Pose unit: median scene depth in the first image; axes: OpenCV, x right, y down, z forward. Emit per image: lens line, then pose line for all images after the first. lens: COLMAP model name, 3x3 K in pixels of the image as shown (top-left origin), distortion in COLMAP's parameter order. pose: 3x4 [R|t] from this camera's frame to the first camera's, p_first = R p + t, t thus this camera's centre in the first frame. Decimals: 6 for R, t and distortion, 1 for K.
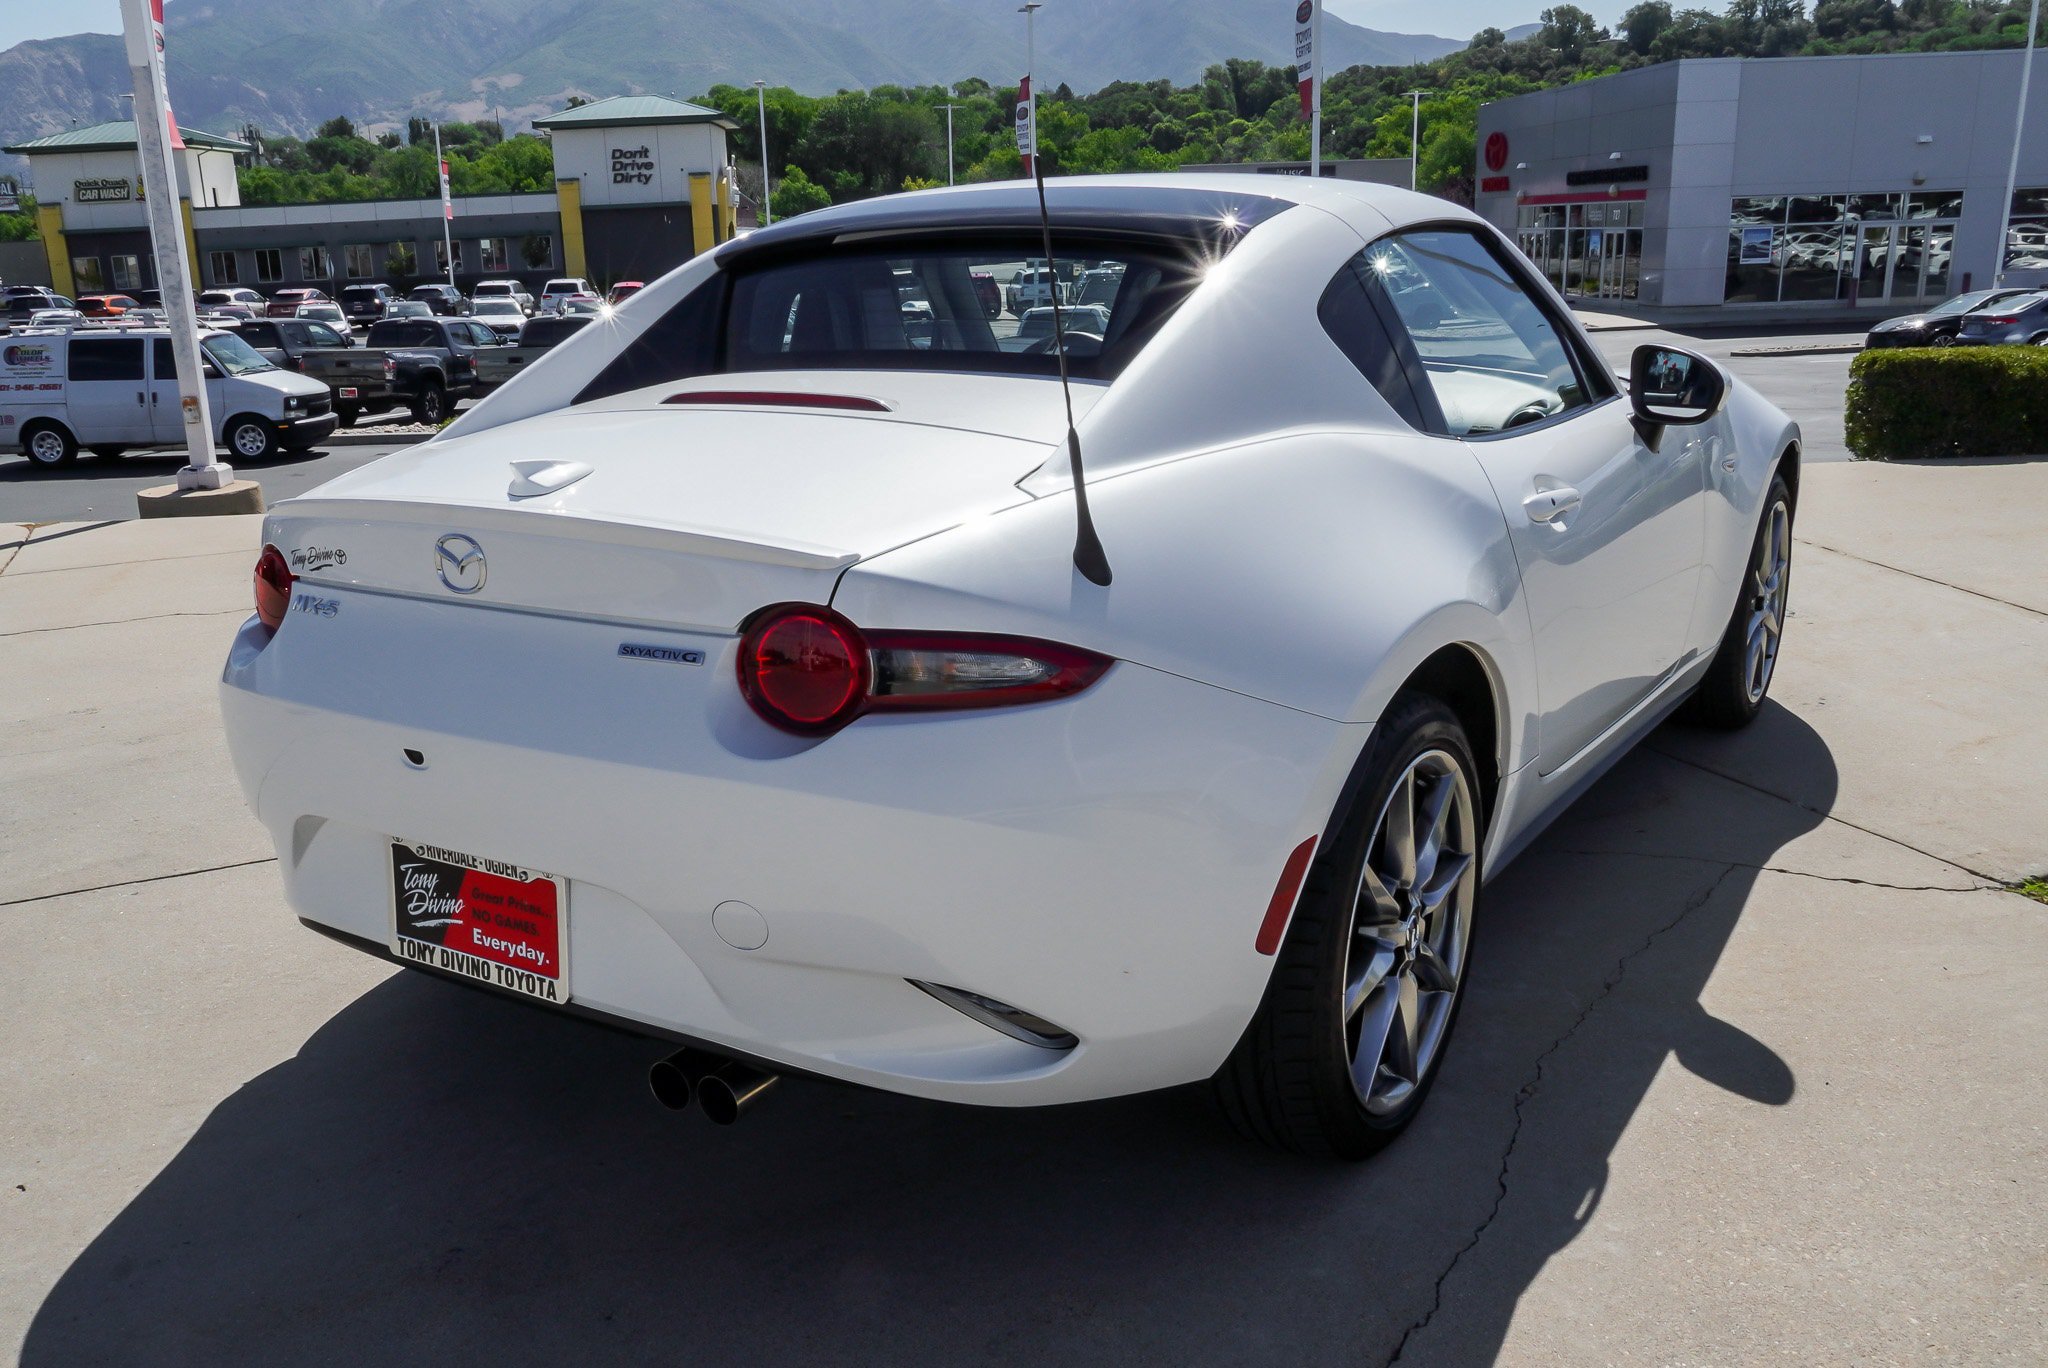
lens RADIAL K [[1755.2, 0, 959.3], [0, 1755.2, 779.4], [0, 0, 1]] dist [-0.066528, 0.059920]
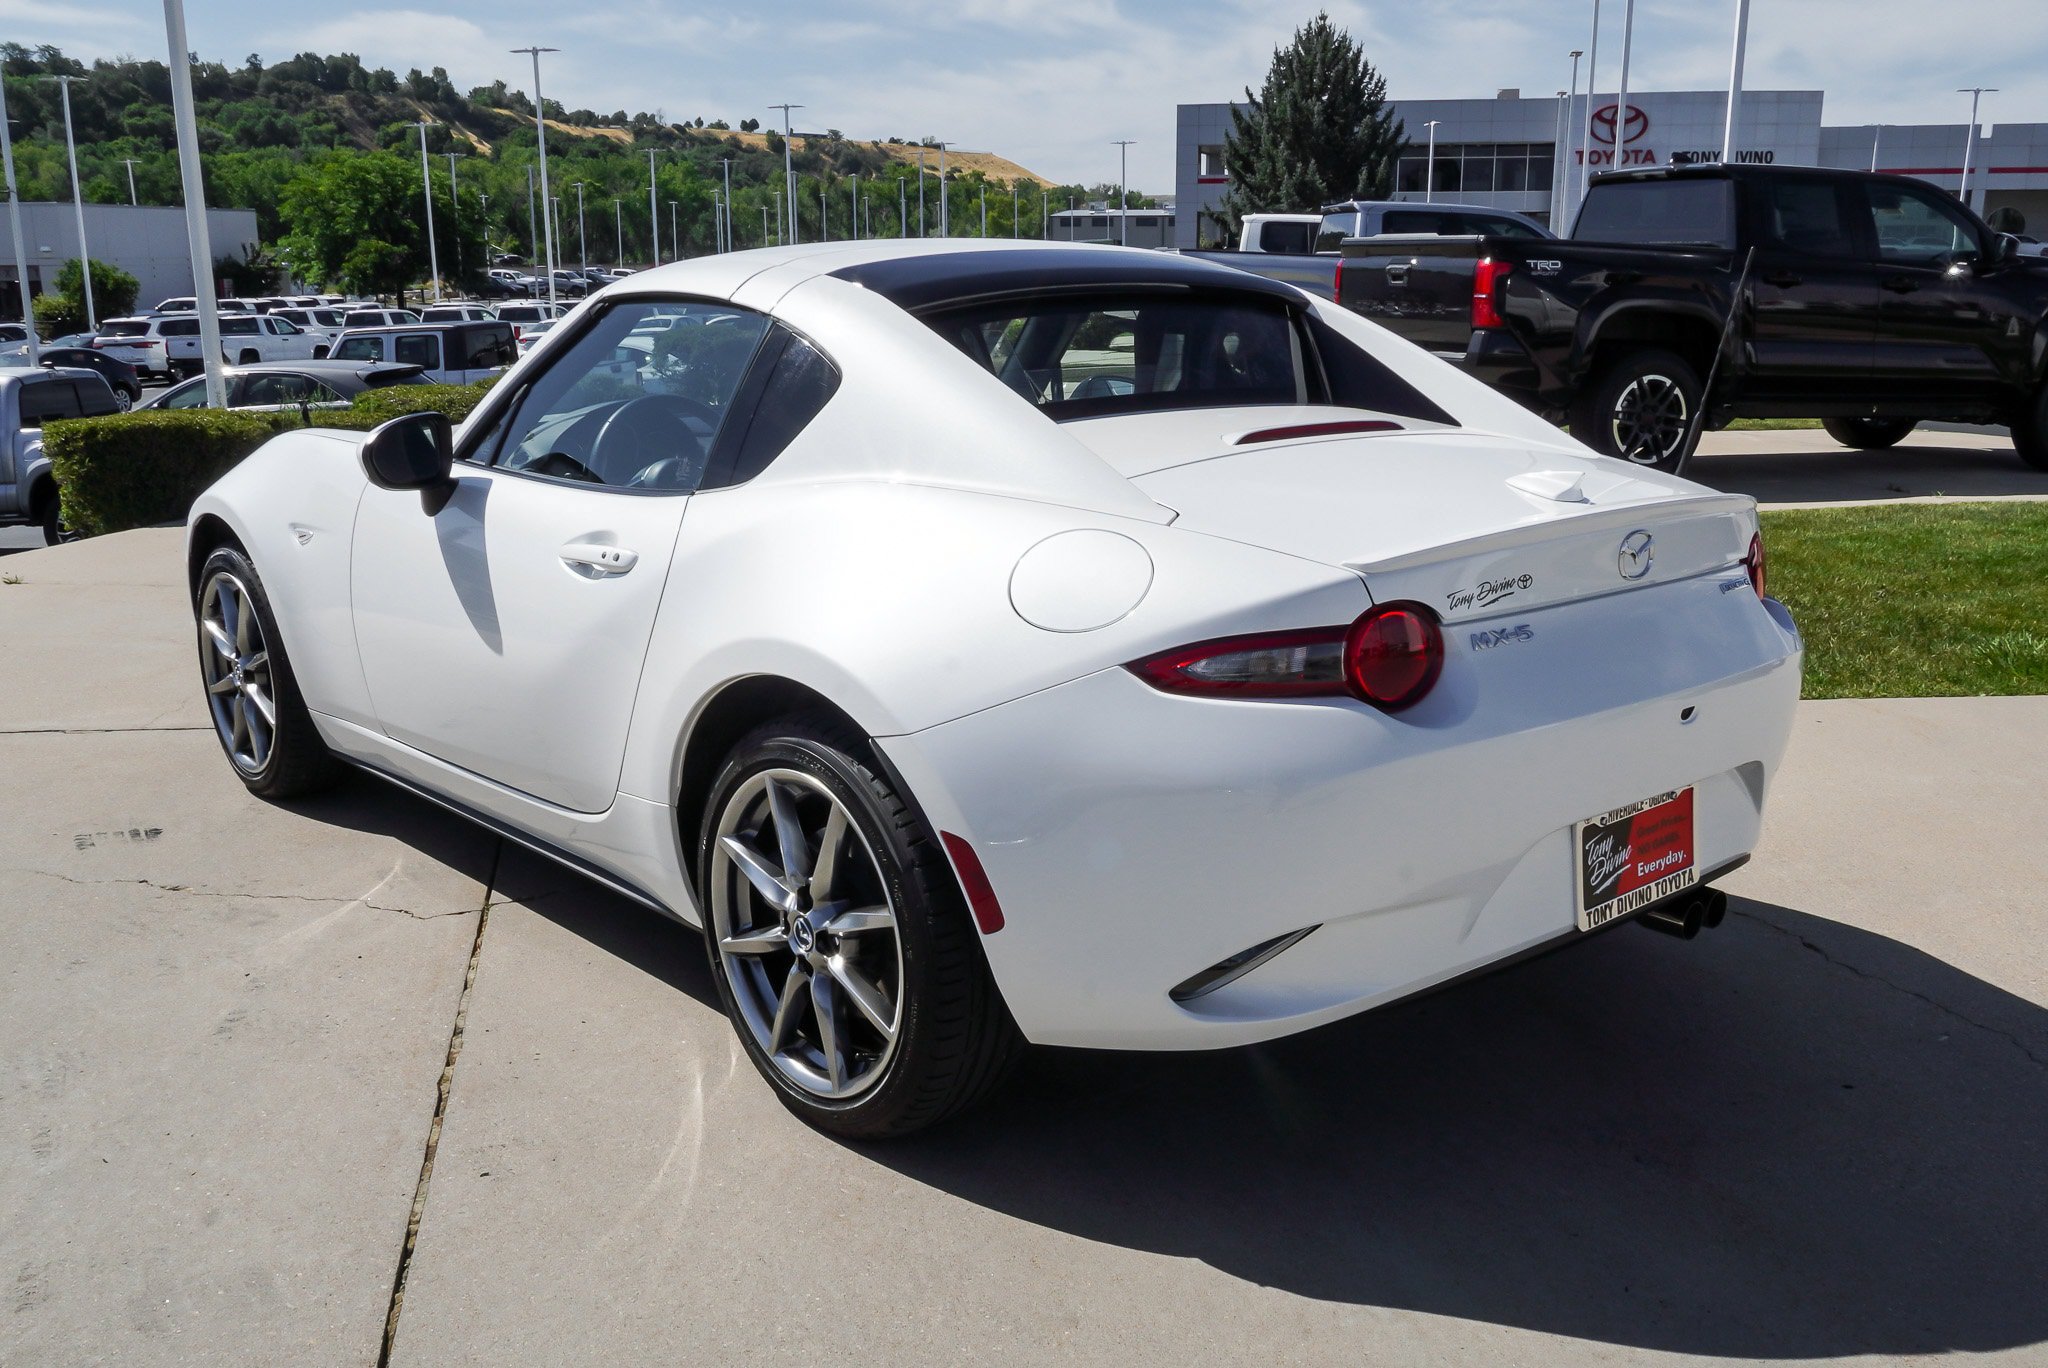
lens RADIAL K [[1801.8, 0, 1077.8], [0, 1801.8, 756.8], [0, 0, 1]] dist [-0.031835, -0.001311]
pose [[0.241724, -0.223655, 0.944218, -1.154976], [0.281365, 0.947424, 0.152384, -0.211687], [-0.928657, 0.228835, 0.291944, 0.756787]]
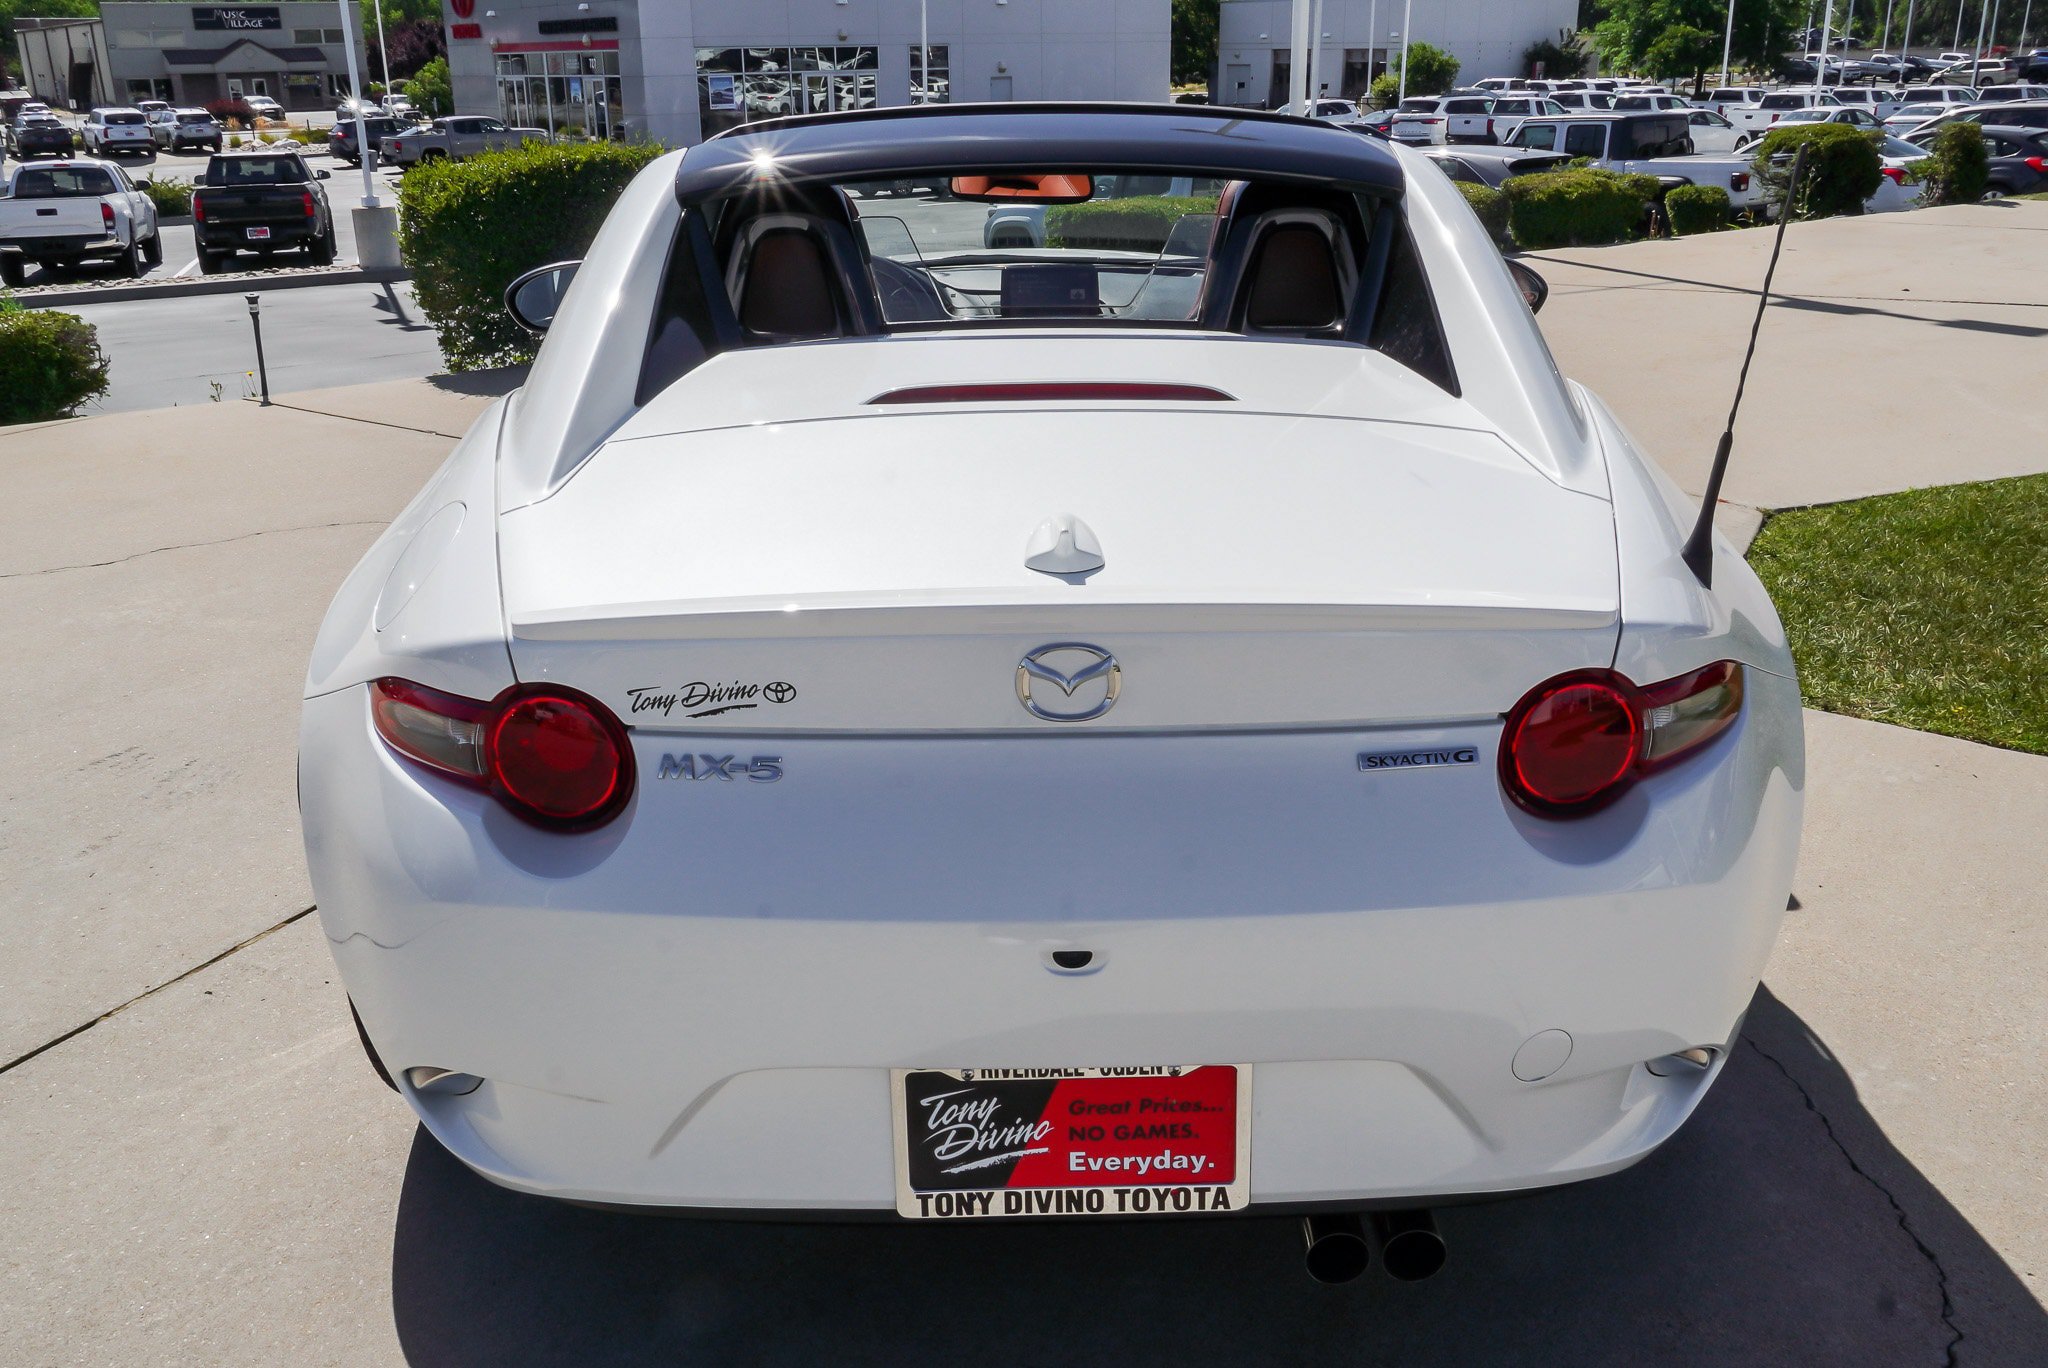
lens RADIAL K [[1675.1, 0, 1036.8], [0, 1675.1, 667.8], [0, 0, 1]] dist [-0.062930, 0.055776]
pose [[0.818255, -0.174647, 0.547684, -0.496456], [0.153997, 0.984506, 0.083868, -0.139326], [-0.553845, 0.015717, 0.832471, 0.317800]]
